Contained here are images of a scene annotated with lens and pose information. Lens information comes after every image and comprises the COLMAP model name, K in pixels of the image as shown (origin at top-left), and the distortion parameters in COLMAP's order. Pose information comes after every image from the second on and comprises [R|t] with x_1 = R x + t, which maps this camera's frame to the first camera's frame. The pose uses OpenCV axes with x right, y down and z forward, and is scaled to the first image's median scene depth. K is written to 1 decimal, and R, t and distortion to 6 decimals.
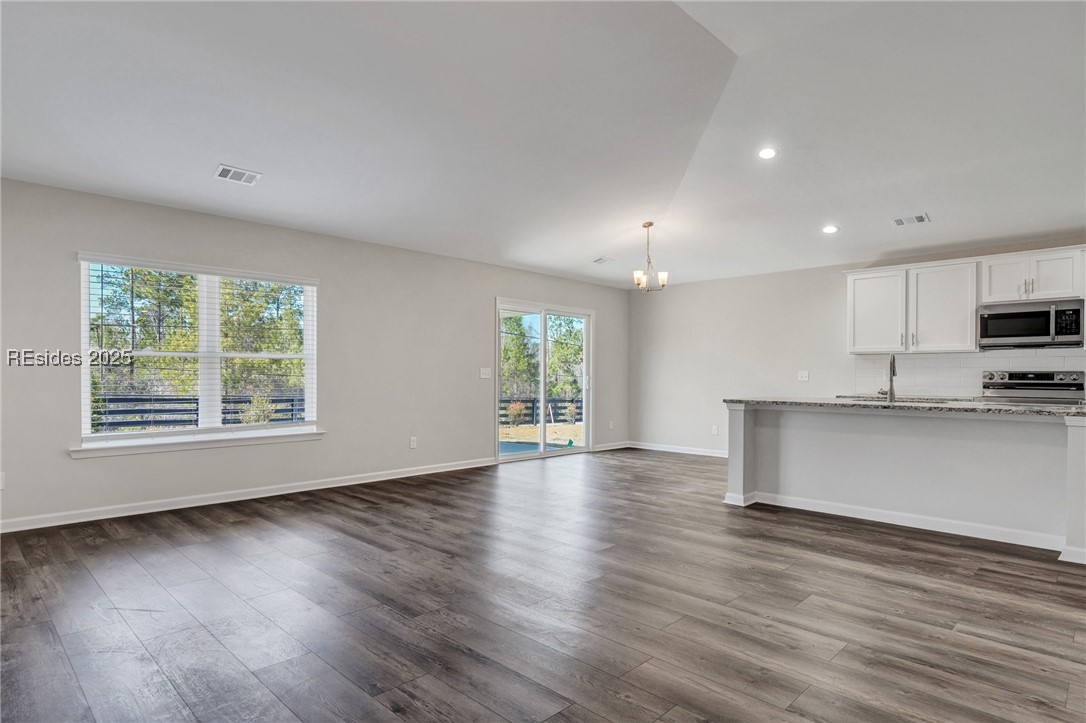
lens RADIAL K [[590.6, 0, 542.9], [0, 590.6, 376.3], [0, 0, 1]] dist [-0.000846, 0.003231]
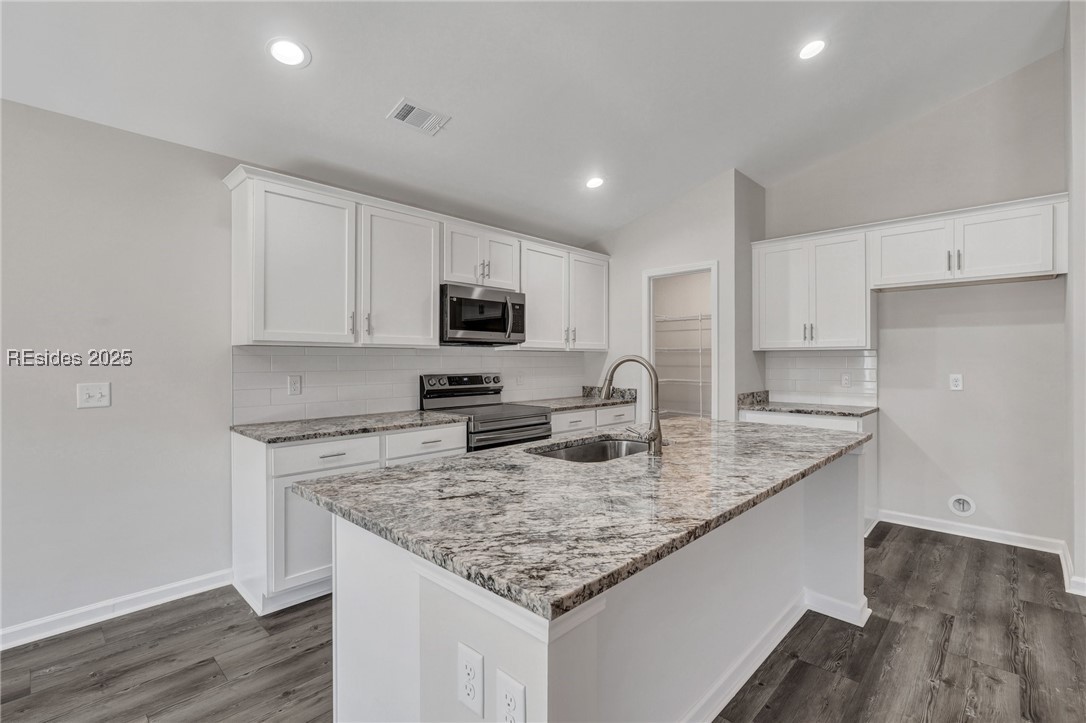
lens RADIAL K [[505.5, 0, 553.8], [0, 505.5, 360.2], [0, 0, 1]] dist [0.001133, 0.000605]
pose [[-0.016964, -0.008476, 0.999820, 0.128895], [-0.001625, 0.999963, 0.008450, -0.033510], [-0.999855, -0.001481, -0.016977, 0.890898]]
